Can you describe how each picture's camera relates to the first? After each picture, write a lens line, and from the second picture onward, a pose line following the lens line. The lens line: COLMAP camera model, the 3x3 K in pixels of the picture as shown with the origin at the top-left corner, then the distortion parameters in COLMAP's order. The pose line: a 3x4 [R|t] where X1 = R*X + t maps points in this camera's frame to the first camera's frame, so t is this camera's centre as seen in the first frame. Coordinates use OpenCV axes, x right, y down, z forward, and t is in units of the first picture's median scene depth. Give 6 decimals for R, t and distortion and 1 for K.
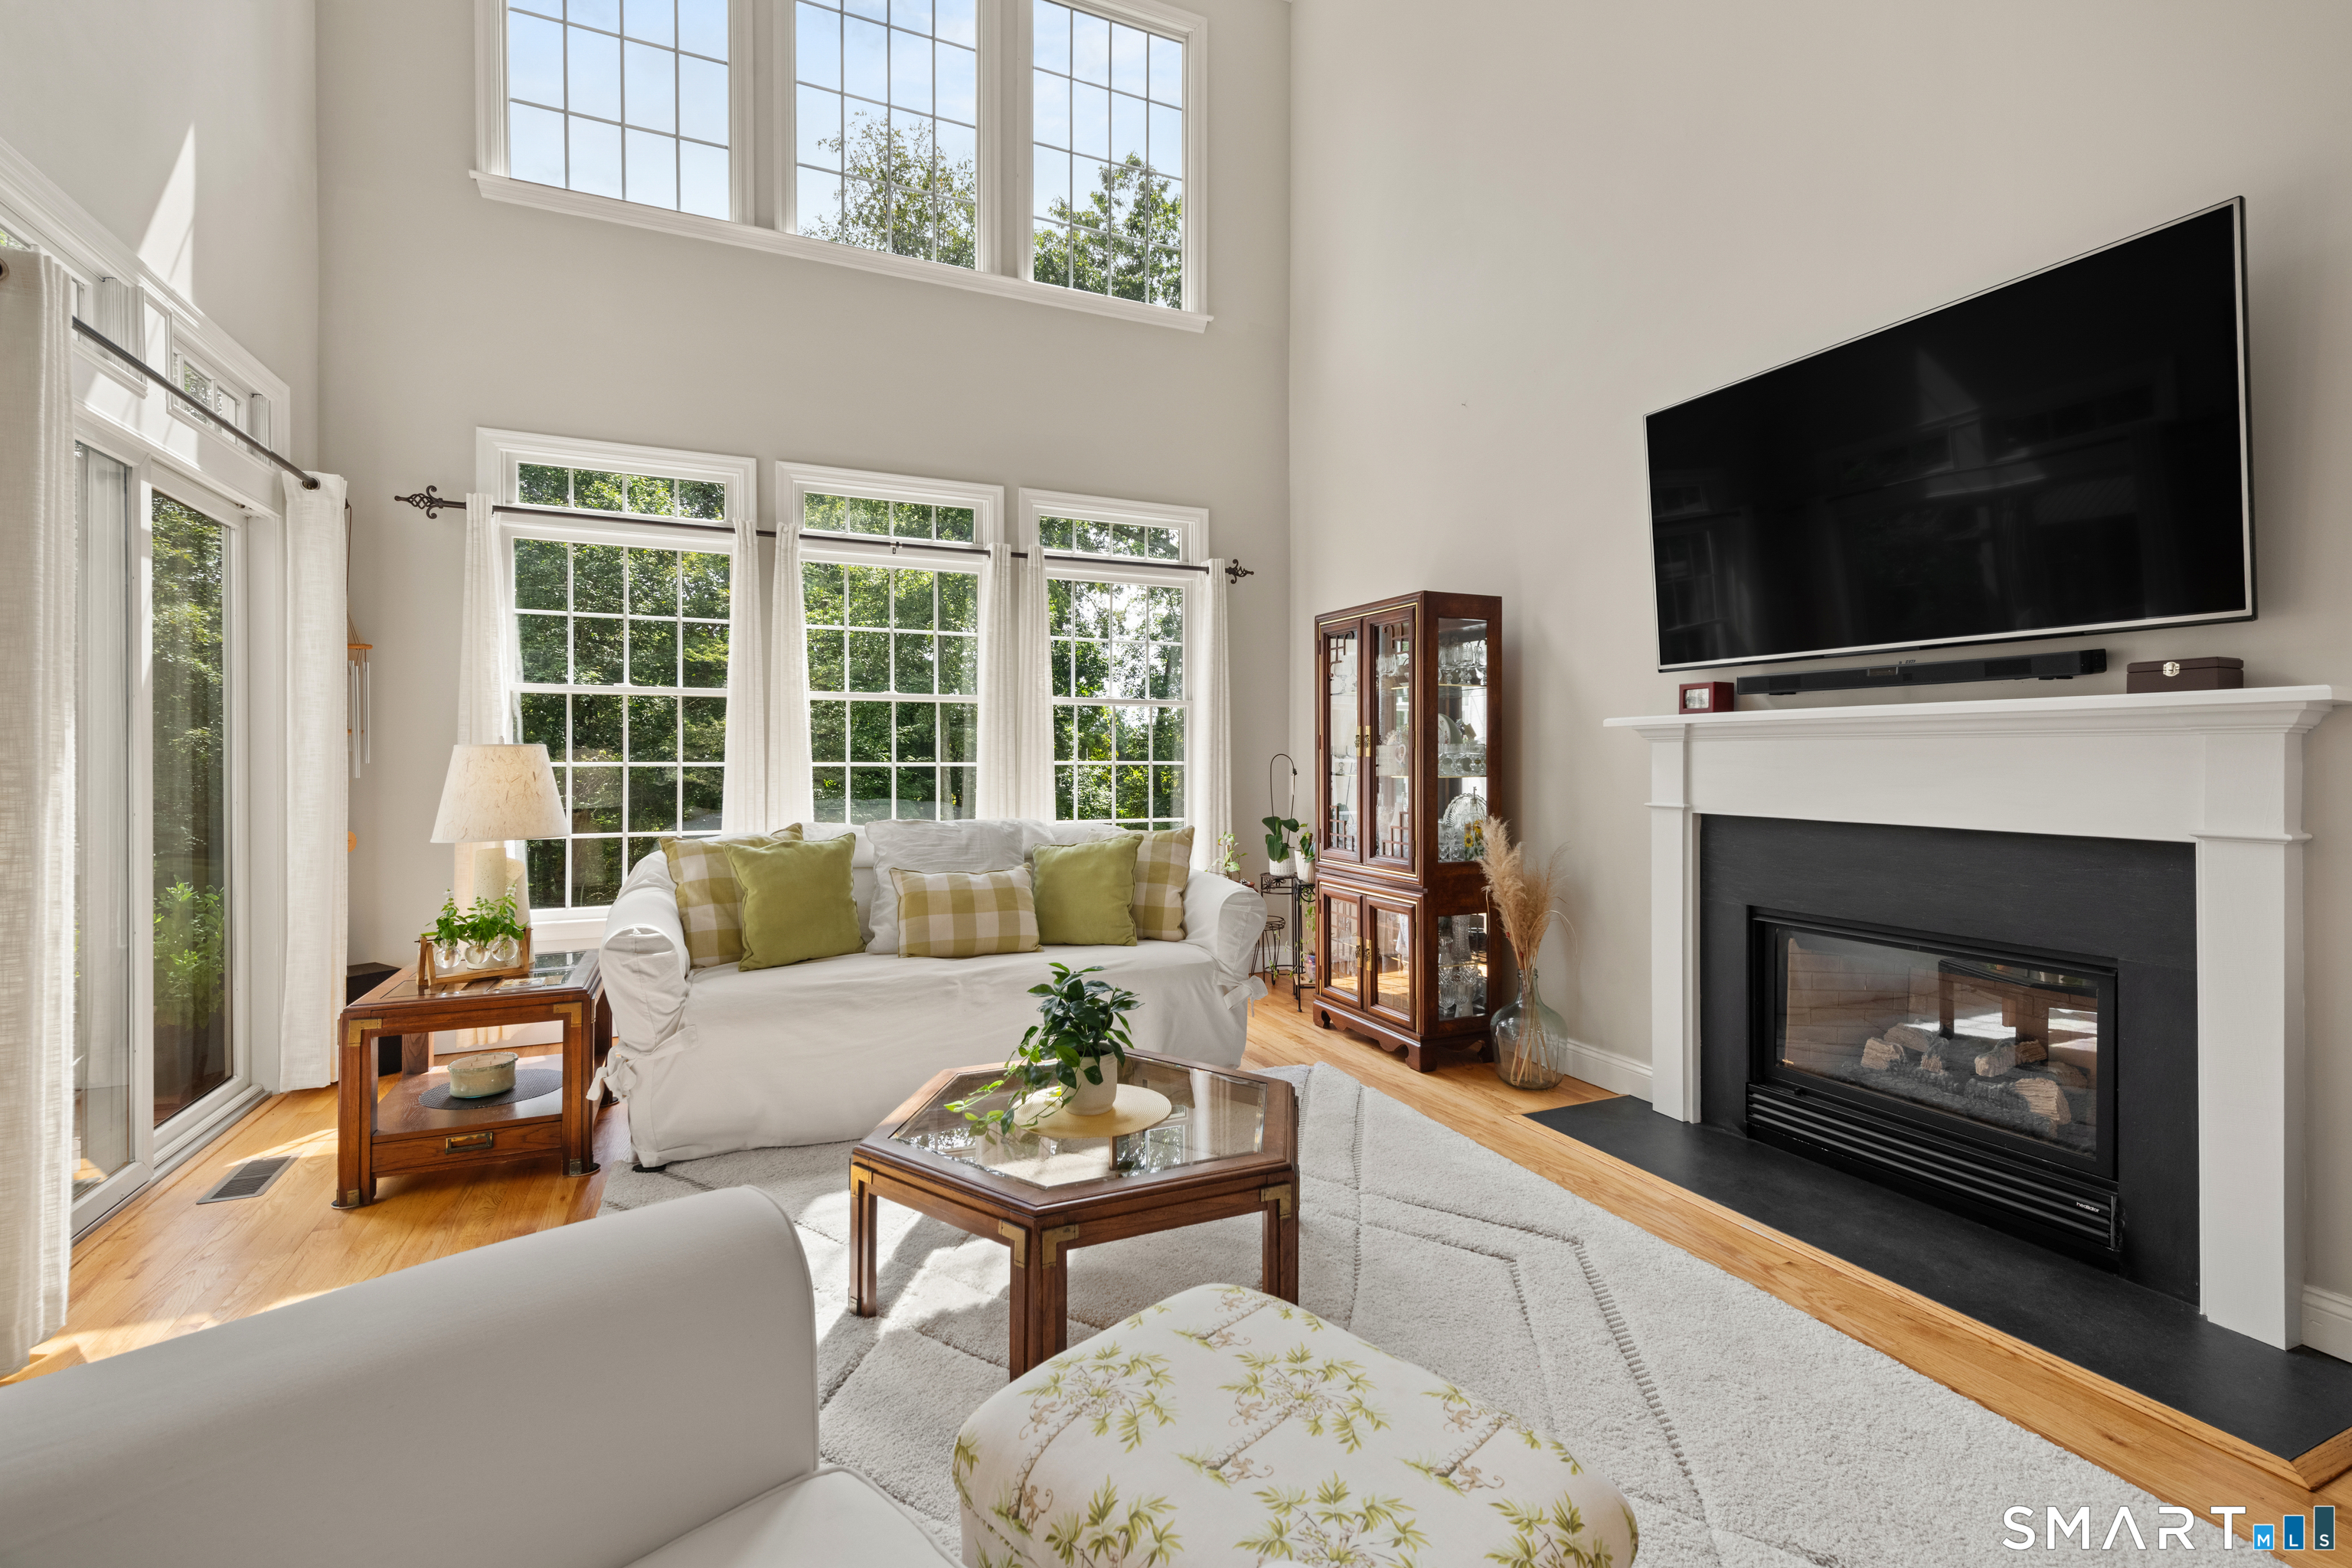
lens RADIAL K [[1014.2, 0, 1183.6], [0, 1014.2, 768.3], [0, 0, 1]] dist [0.012895, -0.003659]
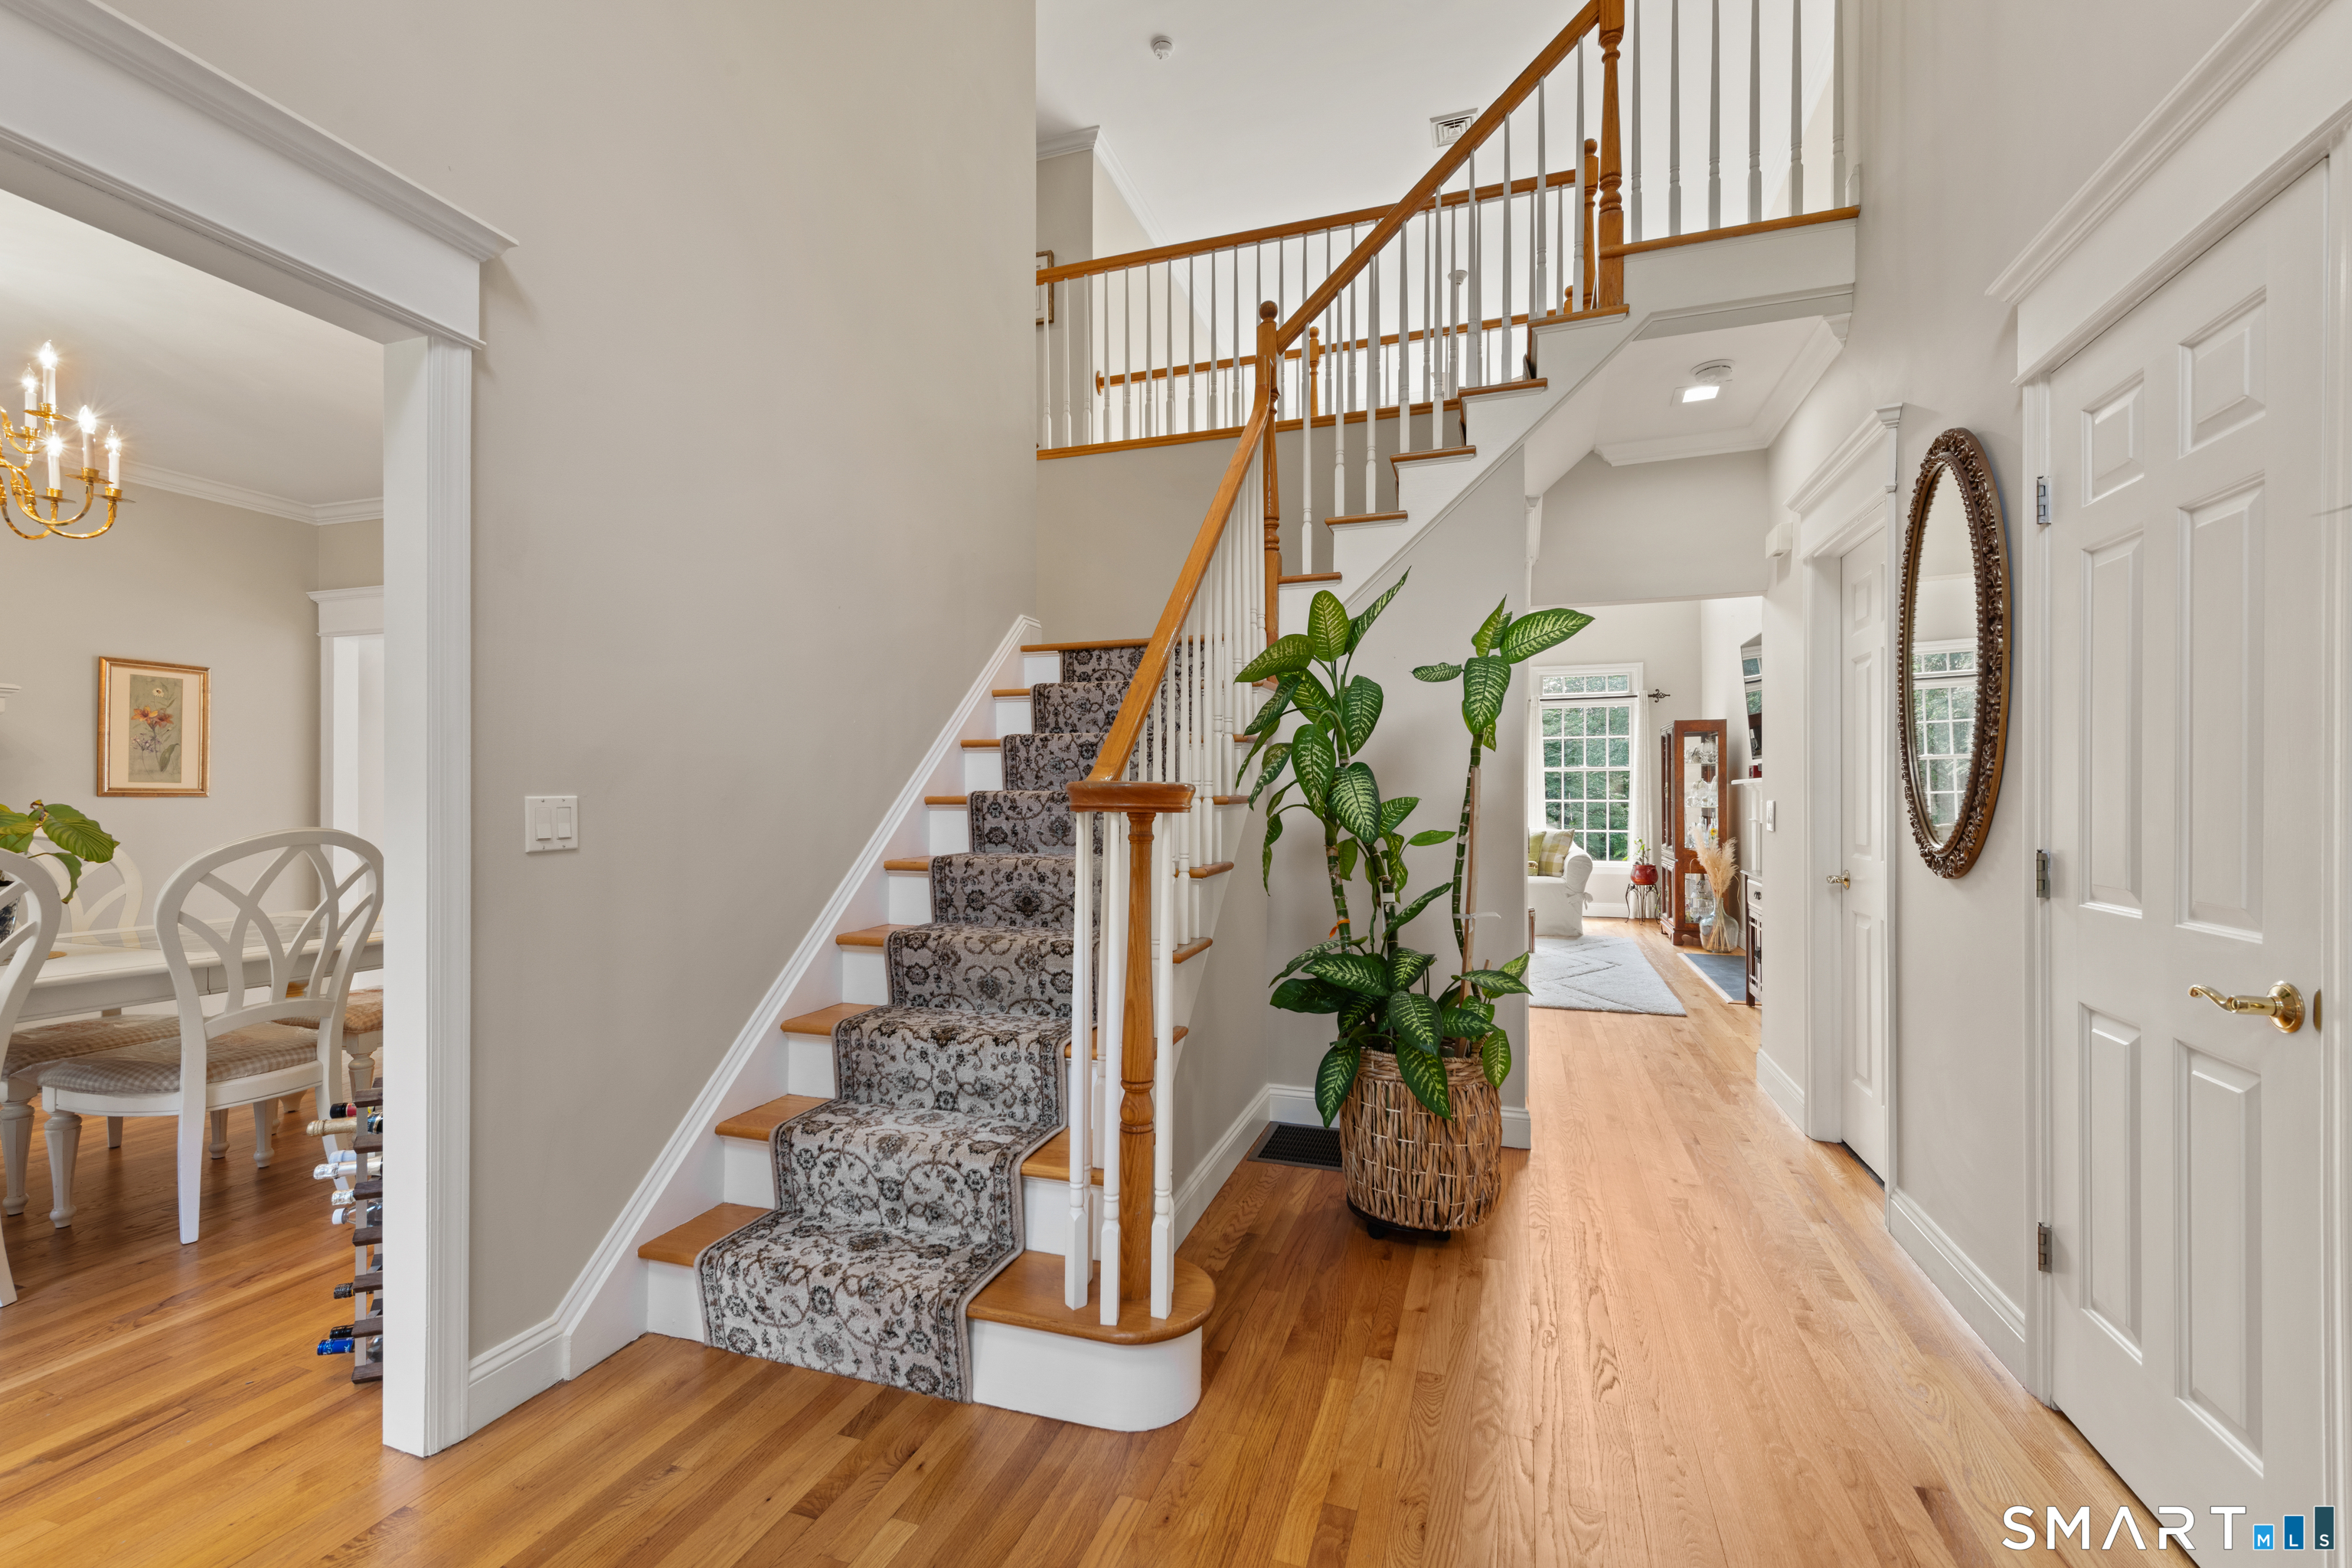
lens RADIAL K [[973.1, 0, 1180.8], [0, 973.1, 800.5], [0, 0, 1]] dist [0.002668, -0.001856]
pose [[0.739884, 0.000471, -0.672734, 0.910211], [-0.004512, 0.999981, -0.004262, 0.008074], [0.672719, 0.006189, 0.739872, -1.318875]]
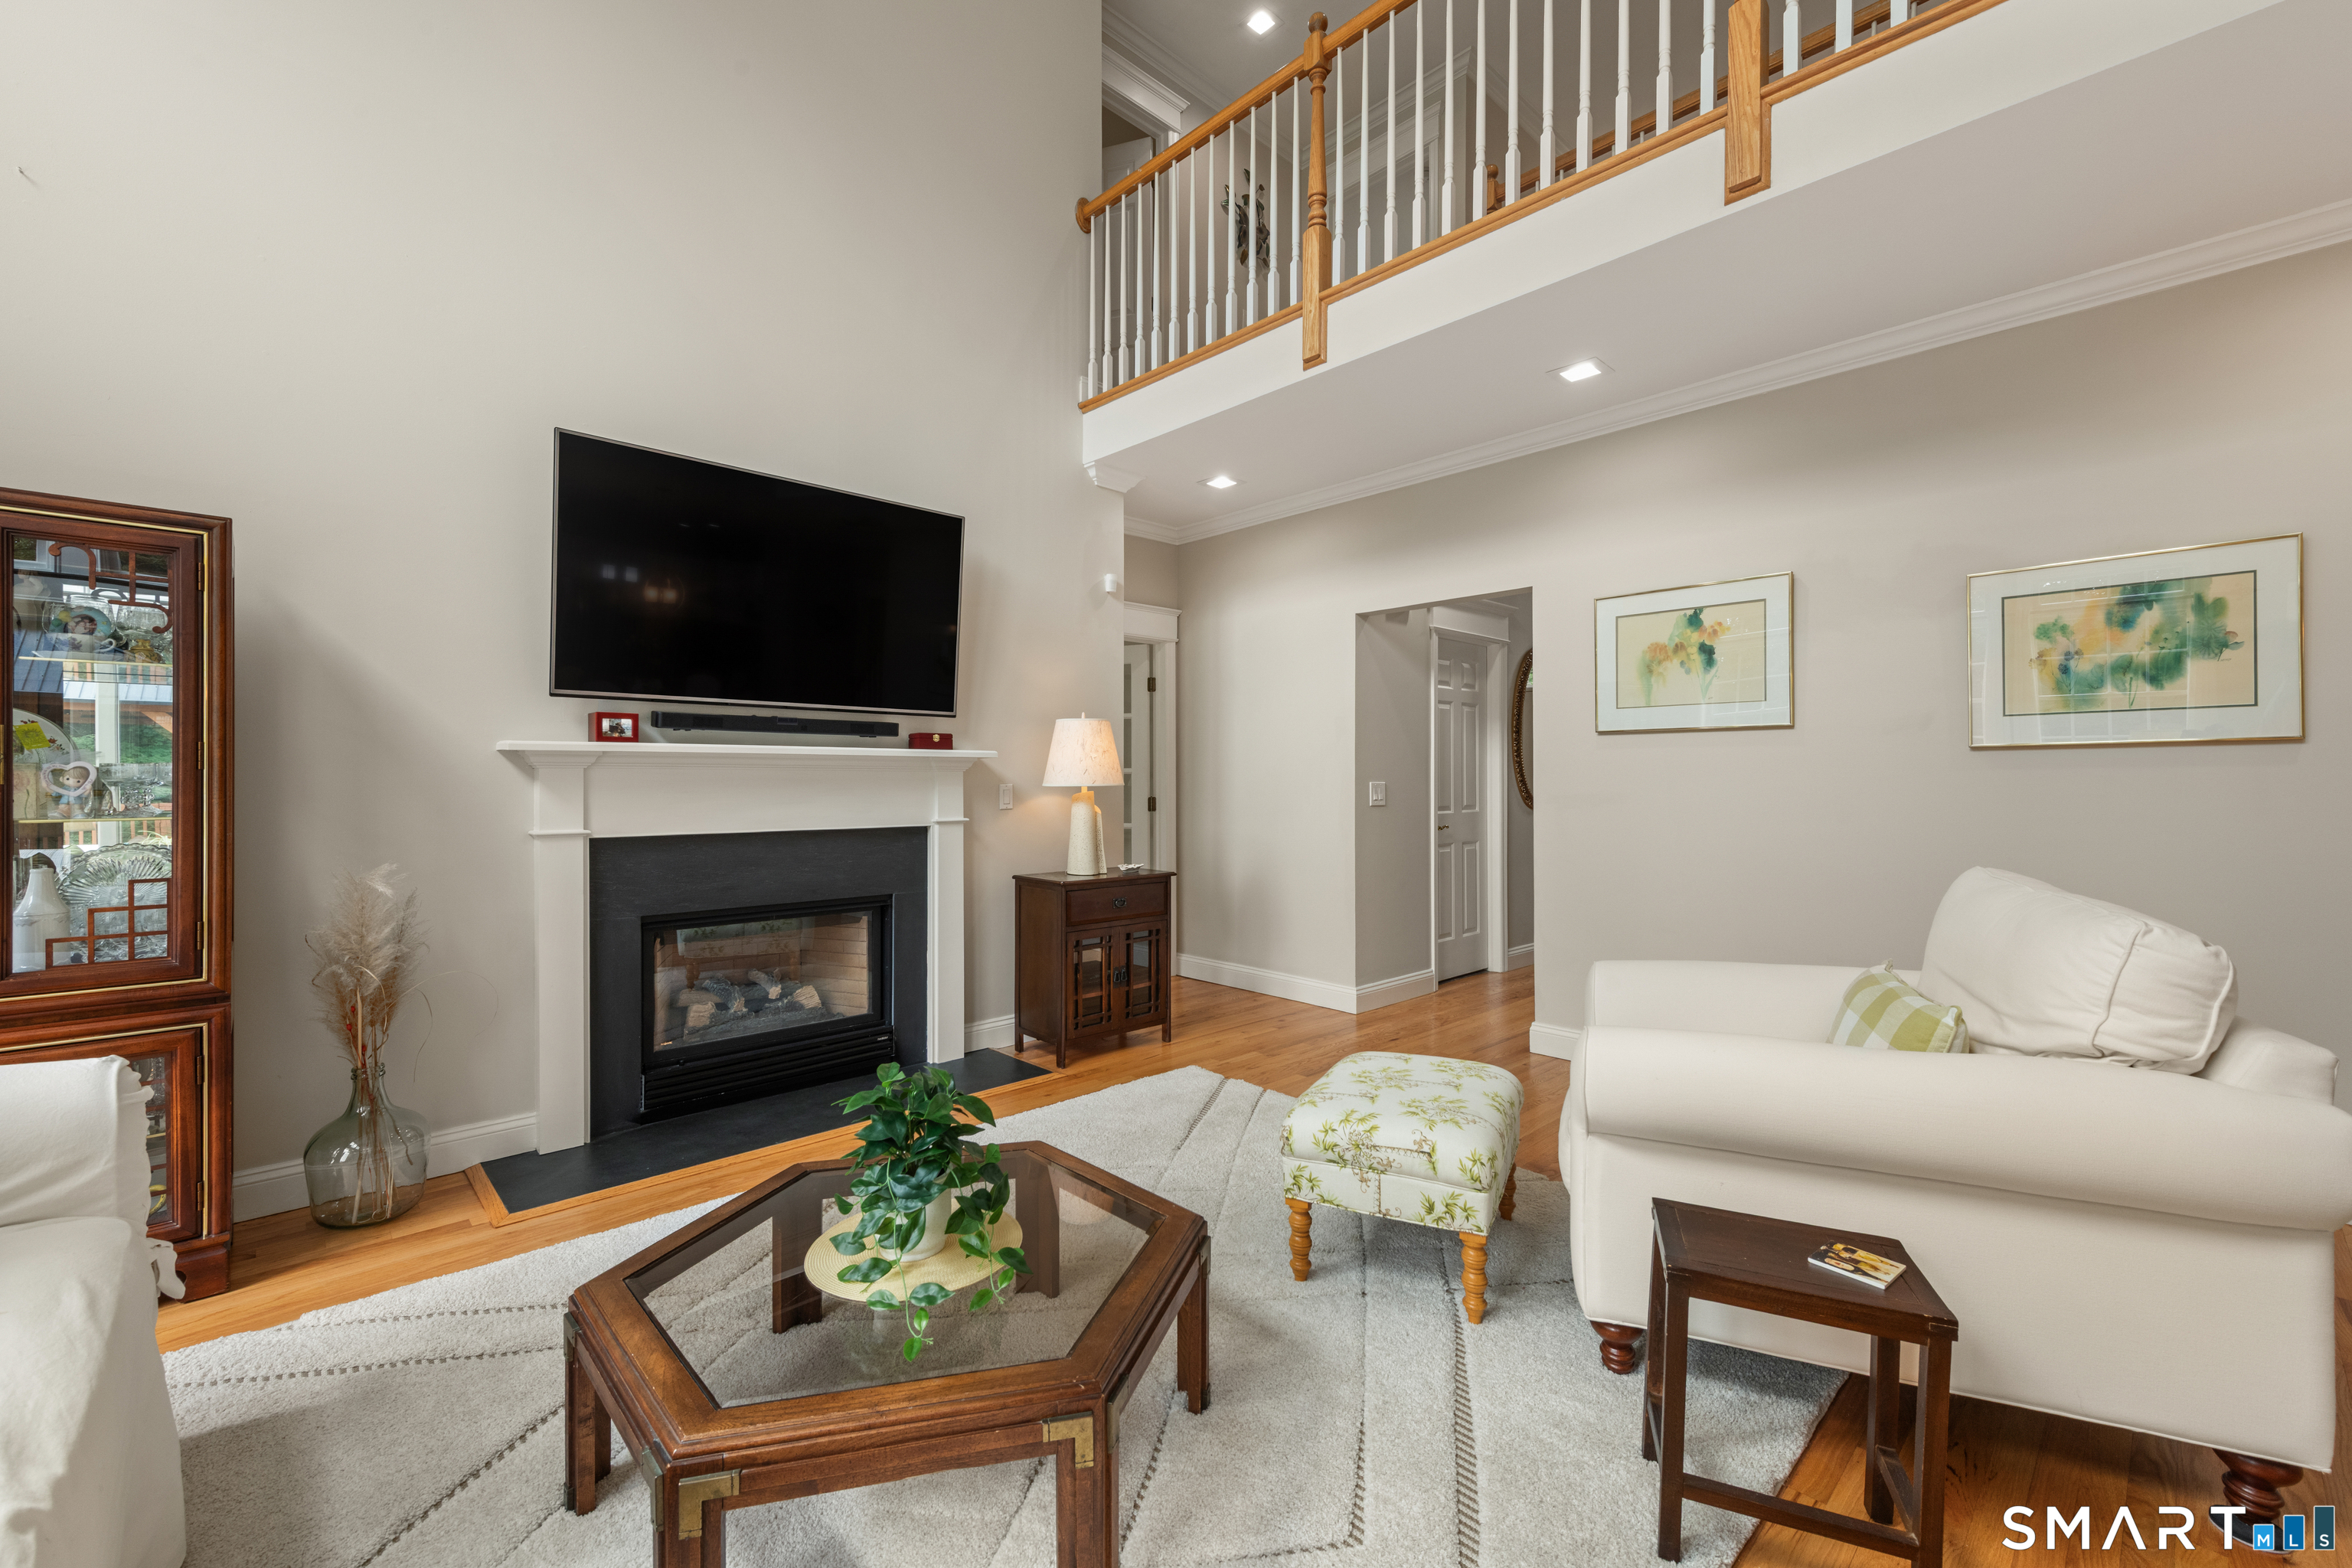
lens RADIAL K [[973.1, 0, 1184.8], [0, 973.1, 780.9], [0, 0, 1]] dist [0.002668, -0.001856]
pose [[-0.329023, -0.001991, 0.944320, -0.556105], [0.008107, 0.999955, 0.004933, -0.012266], [-0.944287, 0.009279, -0.328992, 0.681240]]
